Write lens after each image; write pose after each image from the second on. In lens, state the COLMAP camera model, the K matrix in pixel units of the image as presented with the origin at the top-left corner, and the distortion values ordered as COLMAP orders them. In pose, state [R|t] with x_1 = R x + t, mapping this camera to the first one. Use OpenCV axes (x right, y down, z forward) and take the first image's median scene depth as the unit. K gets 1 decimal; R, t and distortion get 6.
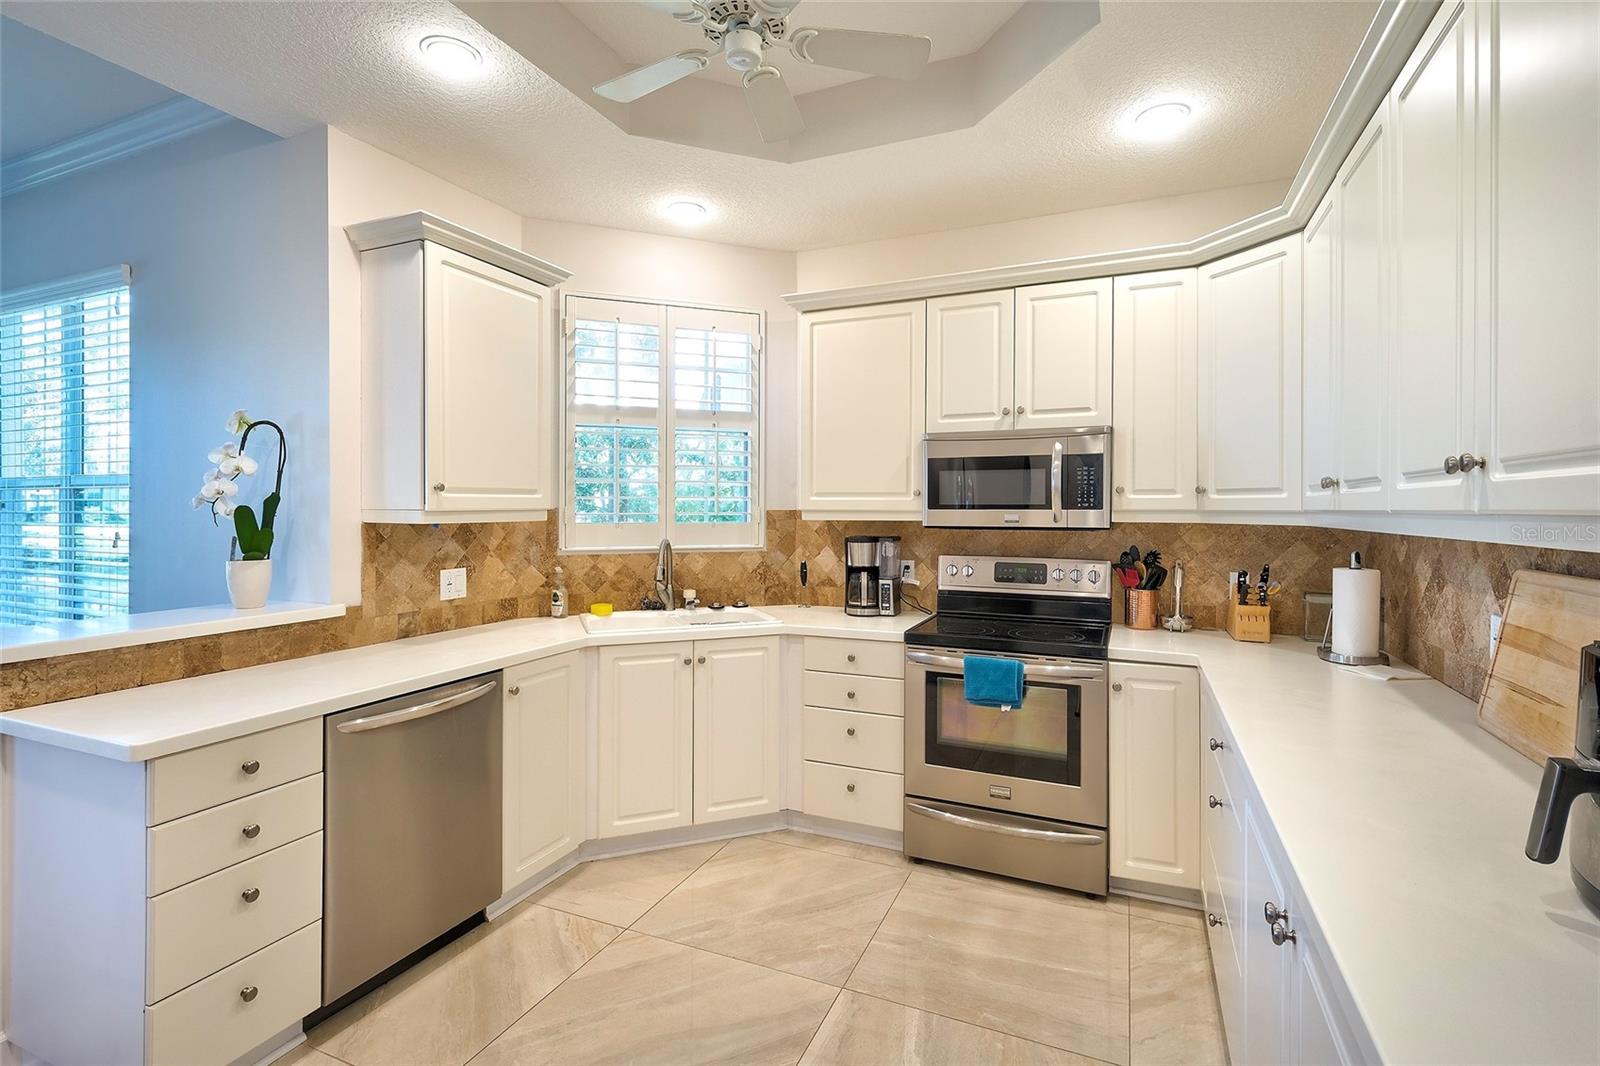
lens RADIAL K [[738.7, 0, 807.6], [0, 738.7, 524.8], [0, 0, 1]] dist [0.003105, 0.000052]
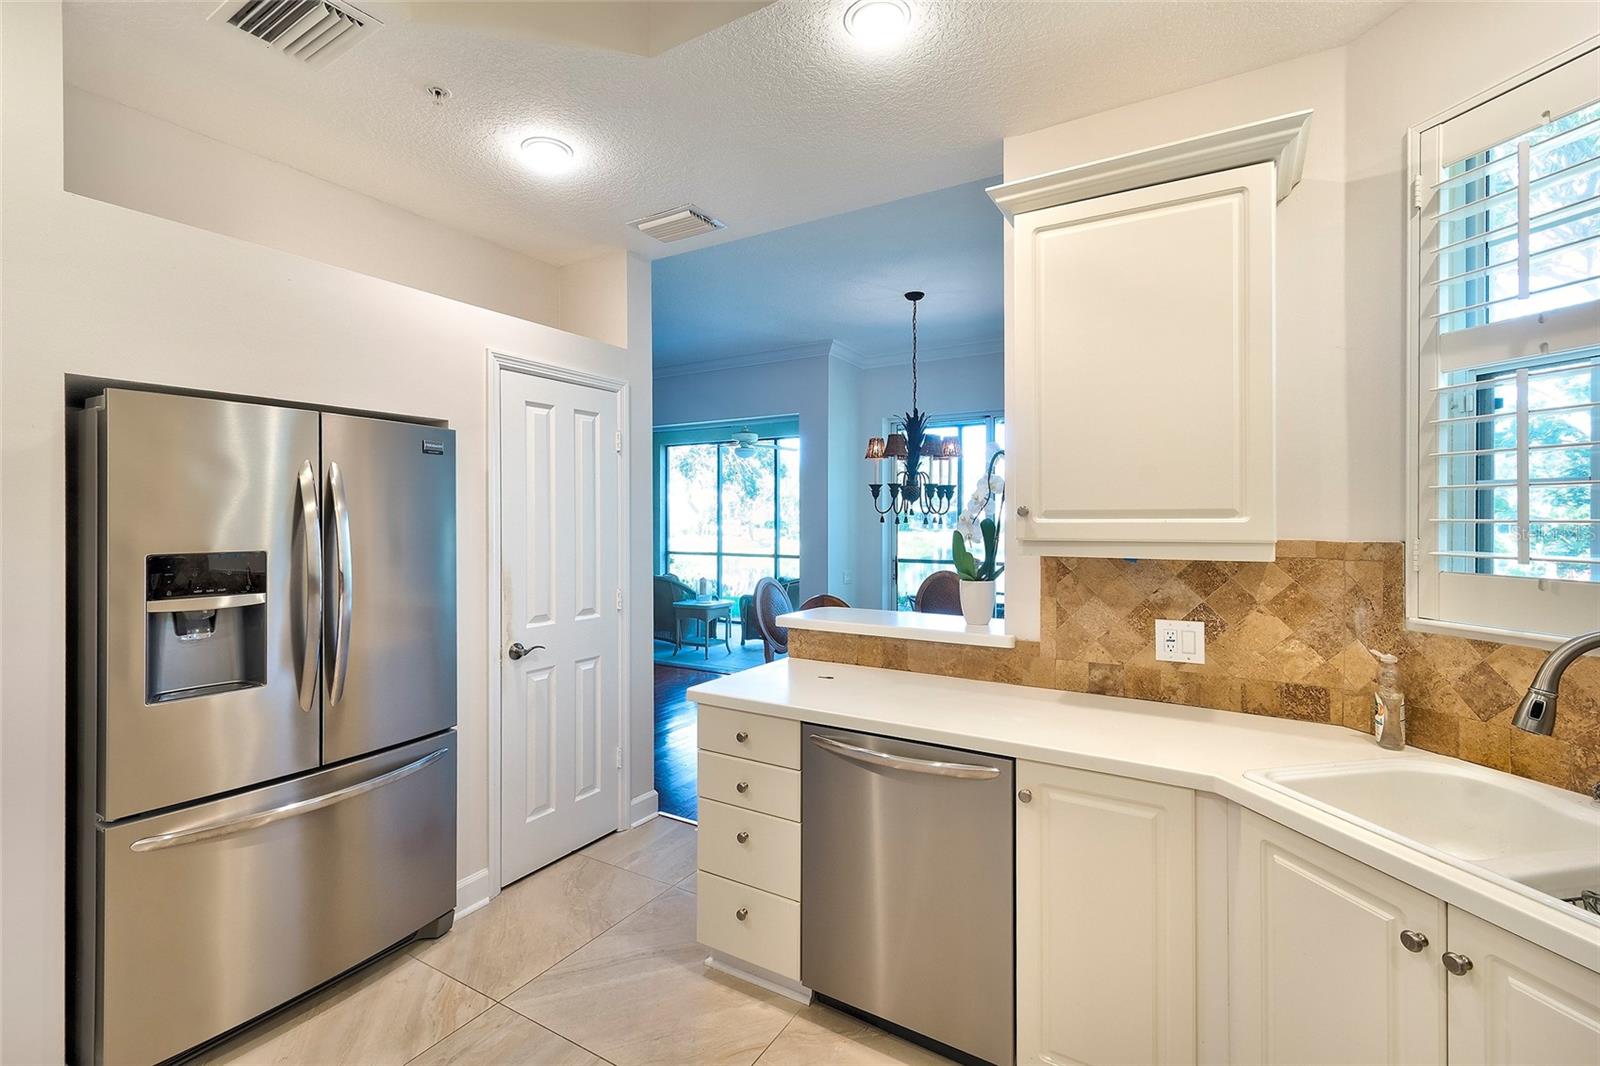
lens RADIAL K [[699.1, 0, 803.9], [0, 699.1, 521.8], [0, 0, 1]] dist [0.002285, 0.000194]
pose [[-0.129919, 0.002907, -0.991520, 0.246366], [-0.027110, 0.999611, 0.006483, -0.031551], [0.991154, 0.027723, -0.129790, 0.718576]]
